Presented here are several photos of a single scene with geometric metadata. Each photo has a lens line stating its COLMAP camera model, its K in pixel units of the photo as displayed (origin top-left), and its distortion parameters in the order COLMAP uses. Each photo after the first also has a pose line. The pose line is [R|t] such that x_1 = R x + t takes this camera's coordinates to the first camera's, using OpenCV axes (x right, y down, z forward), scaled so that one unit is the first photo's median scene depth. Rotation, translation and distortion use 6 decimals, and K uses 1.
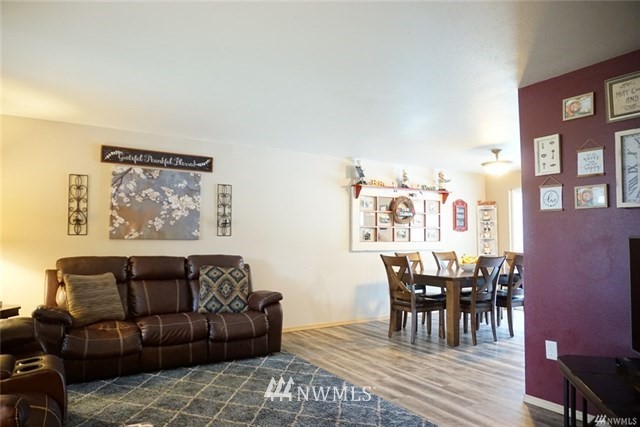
lens RADIAL K [[431.1, 0, 319.7], [0, 431.1, 214.7], [0, 0, 1]] dist [-0.017354, 0.005515]
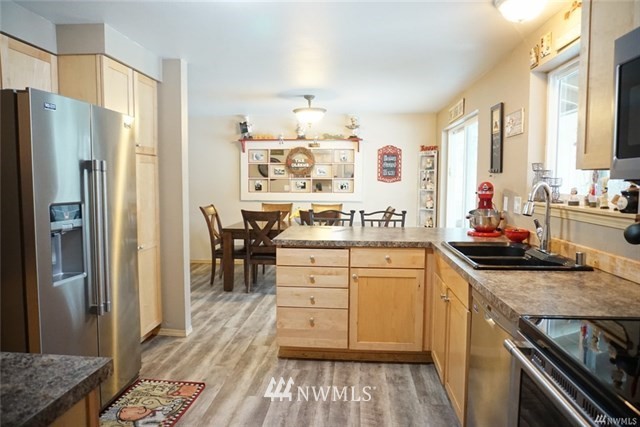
lens RADIAL K [[431.1, 0, 321.4], [0, 431.1, 209.8], [0, 0, 1]] dist [-0.017354, 0.005515]
pose [[0.802590, 0.041620, -0.595077, 0.891113], [0.031065, 0.993293, 0.111369, -0.009206], [0.595721, -0.107870, 0.795915, 0.233997]]
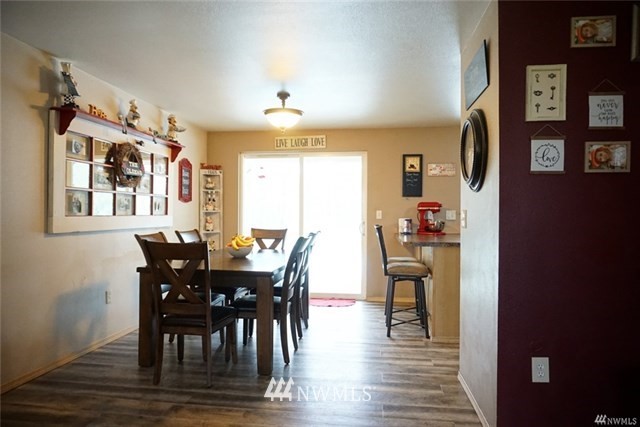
lens RADIAL K [[431.1, 0, 320.0], [0, 431.1, 215.5], [0, 0, 1]] dist [-0.017354, 0.005515]
pose [[0.635510, -0.000542, 0.772092, -0.117454], [-0.048846, 0.997968, 0.040906, 0.024181], [-0.770546, -0.063710, 0.634193, 0.413572]]
